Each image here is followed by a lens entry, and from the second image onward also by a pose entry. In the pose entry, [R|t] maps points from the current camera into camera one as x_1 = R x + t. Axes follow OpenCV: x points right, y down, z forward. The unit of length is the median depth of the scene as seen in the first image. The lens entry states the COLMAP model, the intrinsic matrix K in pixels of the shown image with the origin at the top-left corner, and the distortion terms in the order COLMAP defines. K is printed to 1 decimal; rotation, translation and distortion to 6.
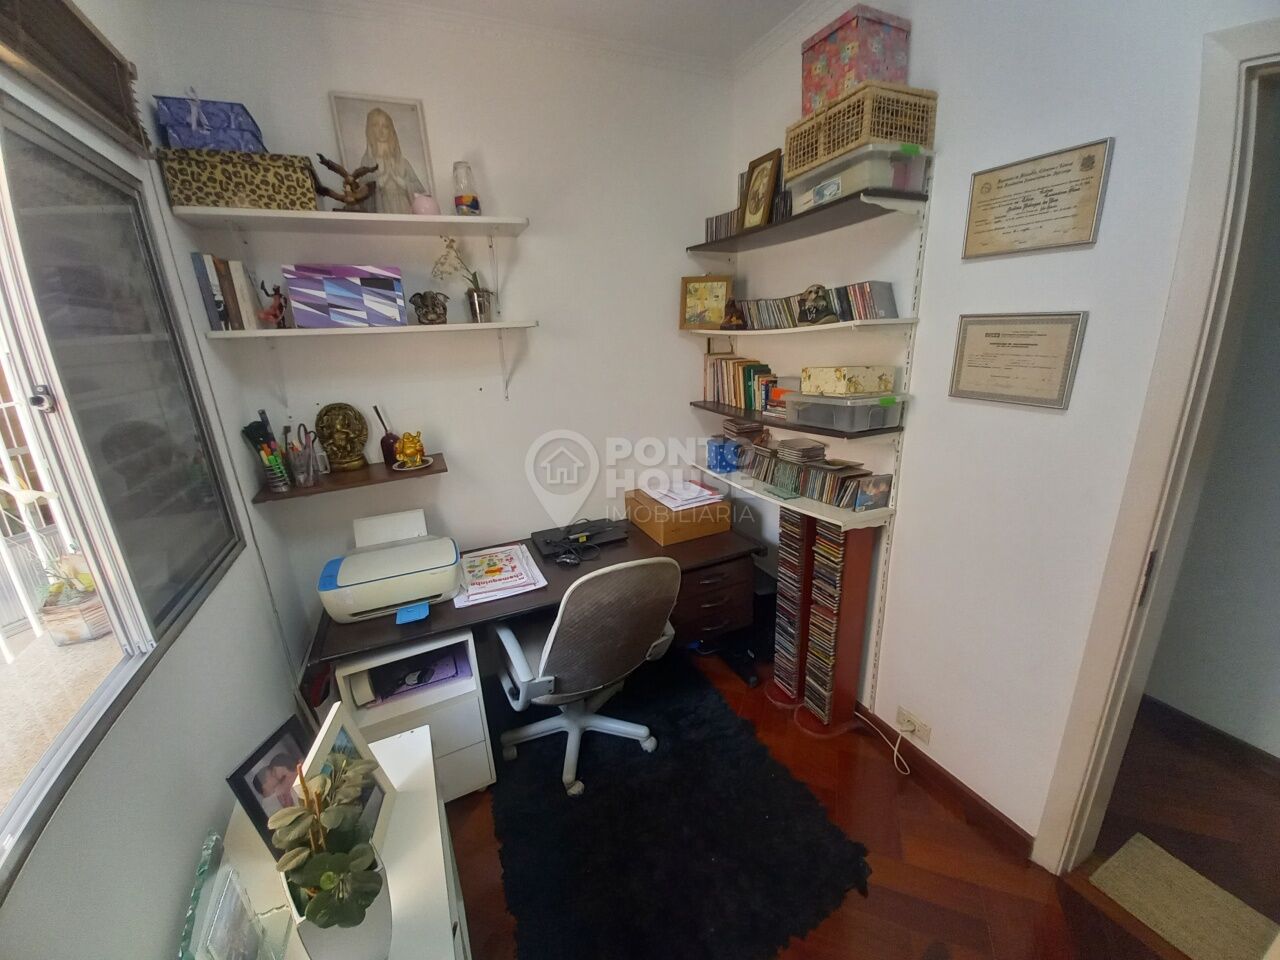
lens RADIAL K [[505.7, 0, 638.2], [0, 505.7, 481.0], [0, 0, 1]] dist [0.005512, -0.006619]
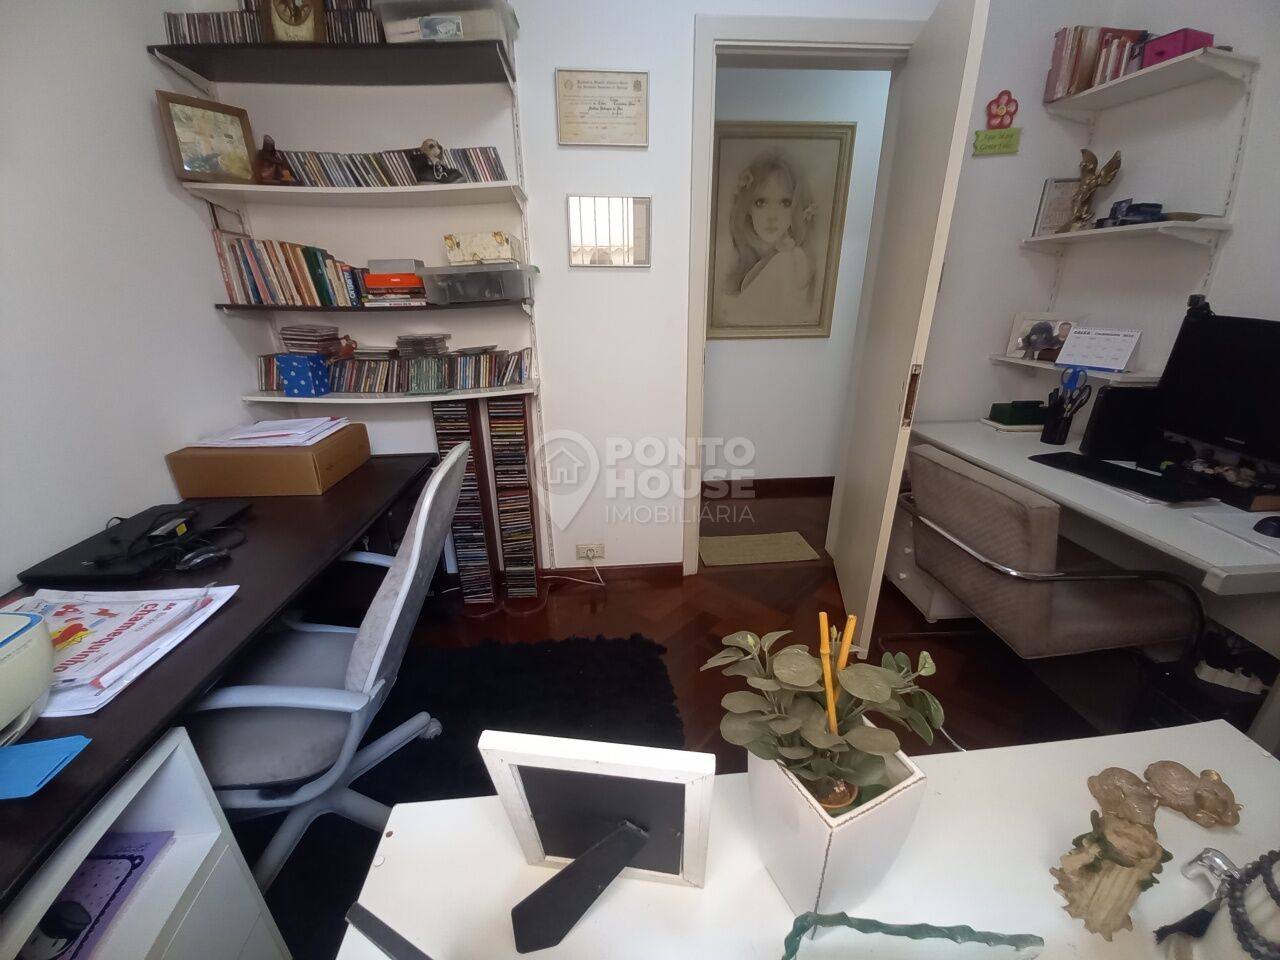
lens RADIAL K [[505.7, 0, 635.4], [0, 505.7, 481.9], [0, 0, 1]] dist [0.005512, -0.006619]
pose [[0.350995, -0.291306, 0.889912, -0.492542], [0.264508, 0.942517, 0.204200, 0.100351], [-0.898242, 0.163716, 0.407871, 0.382939]]
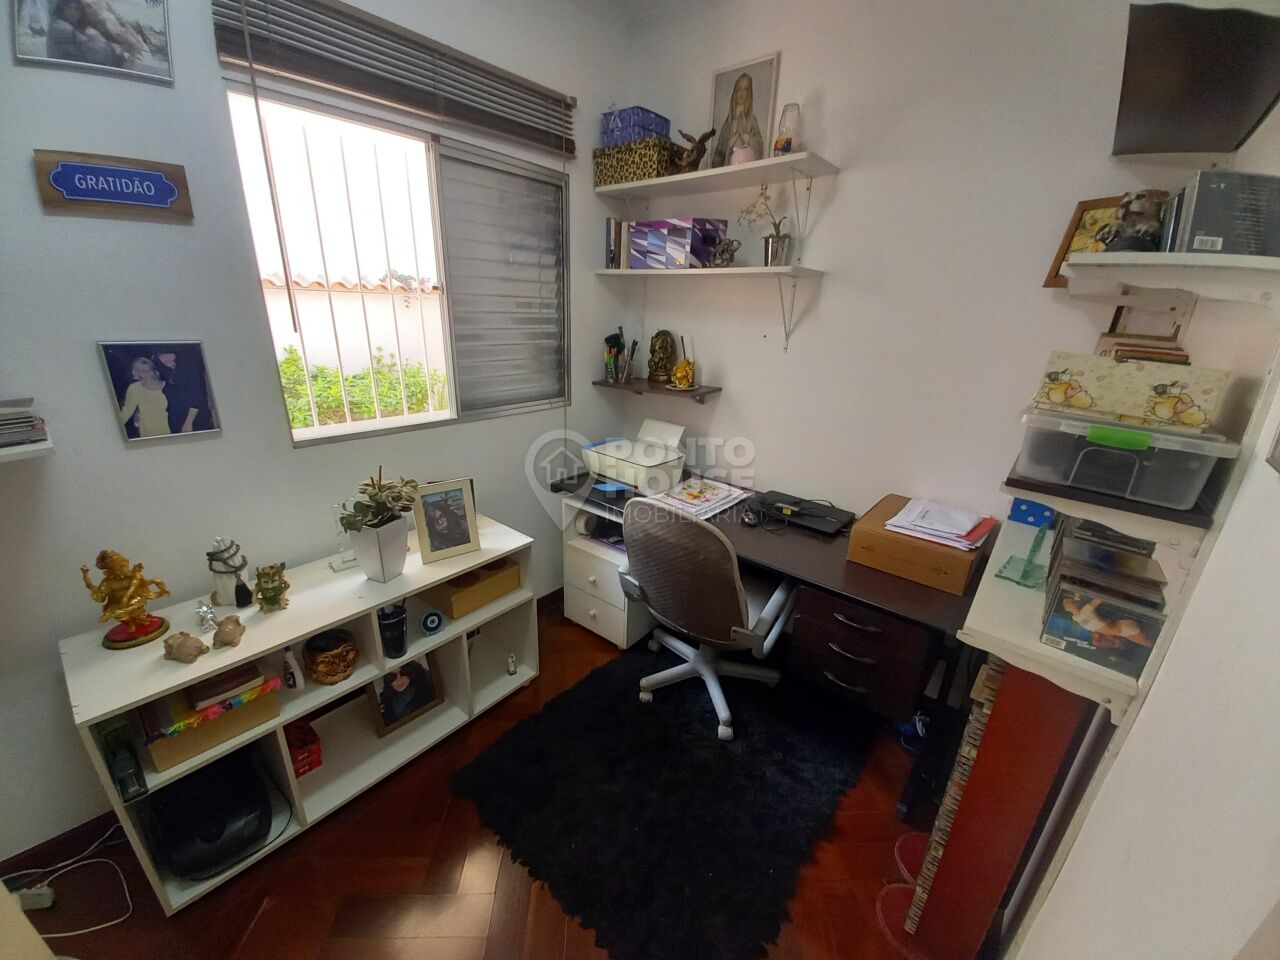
lens RADIAL K [[505.7, 0, 640.6], [0, 505.7, 481.8], [0, 0, 1]] dist [0.005512, -0.006619]
pose [[0.419431, 0.355468, -0.835296, 0.631220], [-0.310230, 0.920874, 0.236110, -0.083784], [0.853132, 0.160103, 0.496521, 0.364461]]
